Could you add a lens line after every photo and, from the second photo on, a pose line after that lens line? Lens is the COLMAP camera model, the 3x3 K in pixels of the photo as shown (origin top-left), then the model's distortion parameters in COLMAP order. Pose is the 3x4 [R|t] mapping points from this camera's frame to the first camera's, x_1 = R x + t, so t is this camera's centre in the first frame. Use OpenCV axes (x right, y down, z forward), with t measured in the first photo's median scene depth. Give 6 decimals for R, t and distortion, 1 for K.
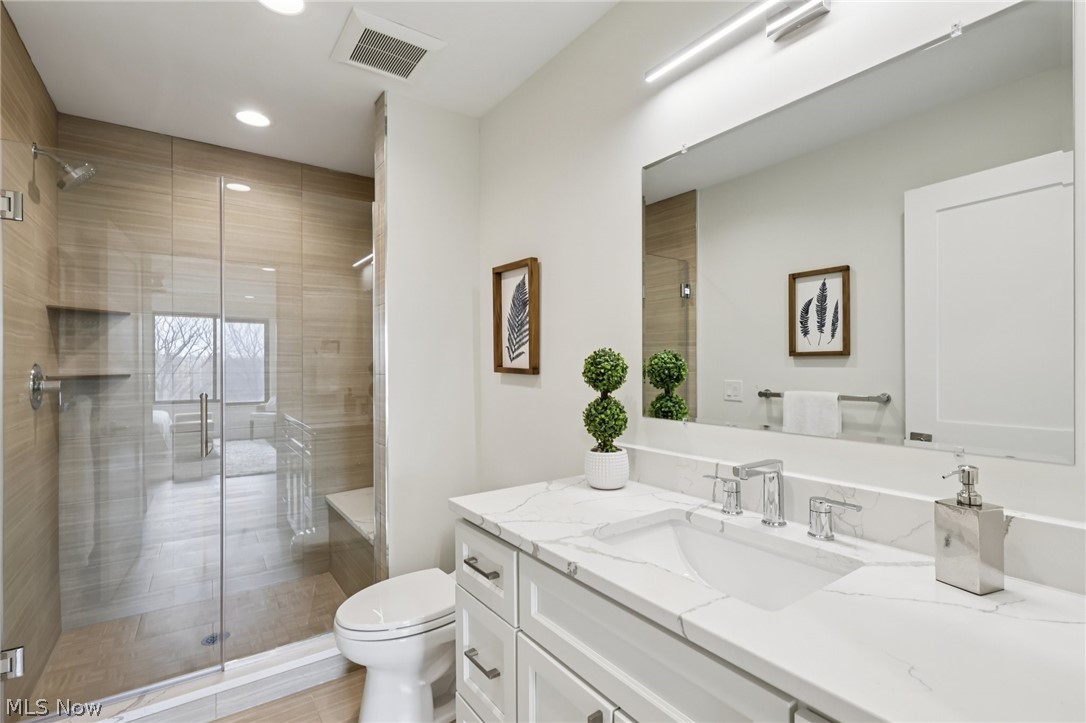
lens RADIAL K [[502.5, 0, 543.8], [0, 502.5, 371.0], [0, 0, 1]] dist [-0.001416, -0.001036]
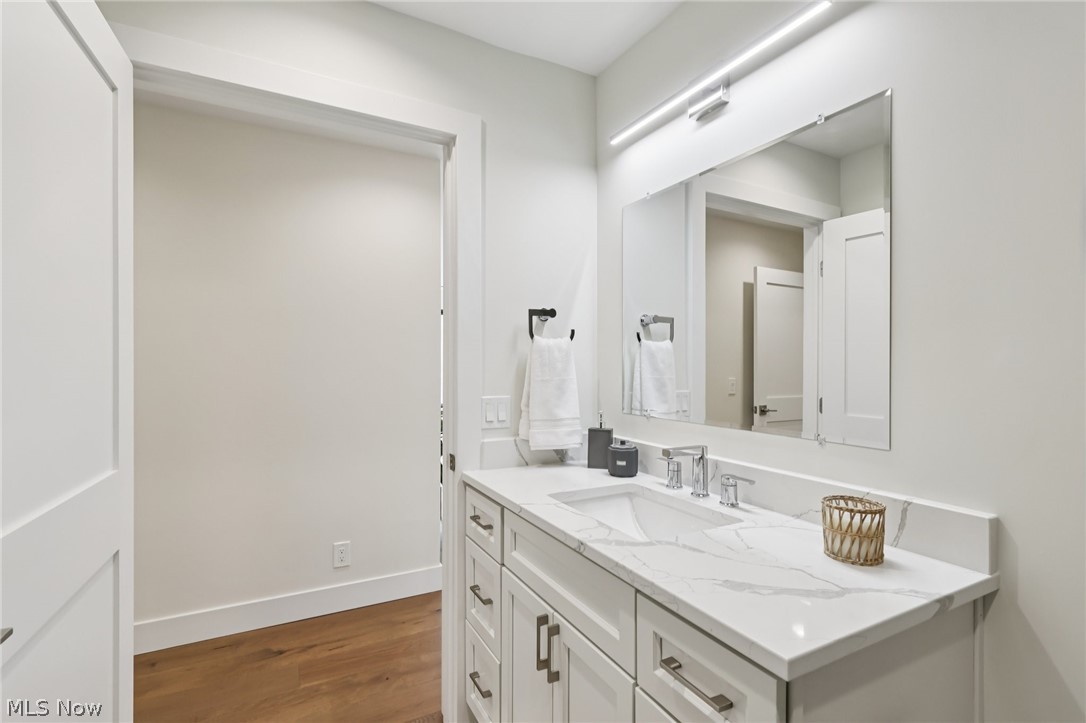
lens RADIAL K [[502.5, 0, 550.8], [0, 502.5, 391.9], [0, 0, 1]] dist [-0.001416, -0.001036]
pose [[0.994202, 0.027976, -0.103828, 0.208508], [-0.024362, 0.999058, 0.035920, 0.004735], [0.104735, -0.033182, 0.993946, -0.303105]]
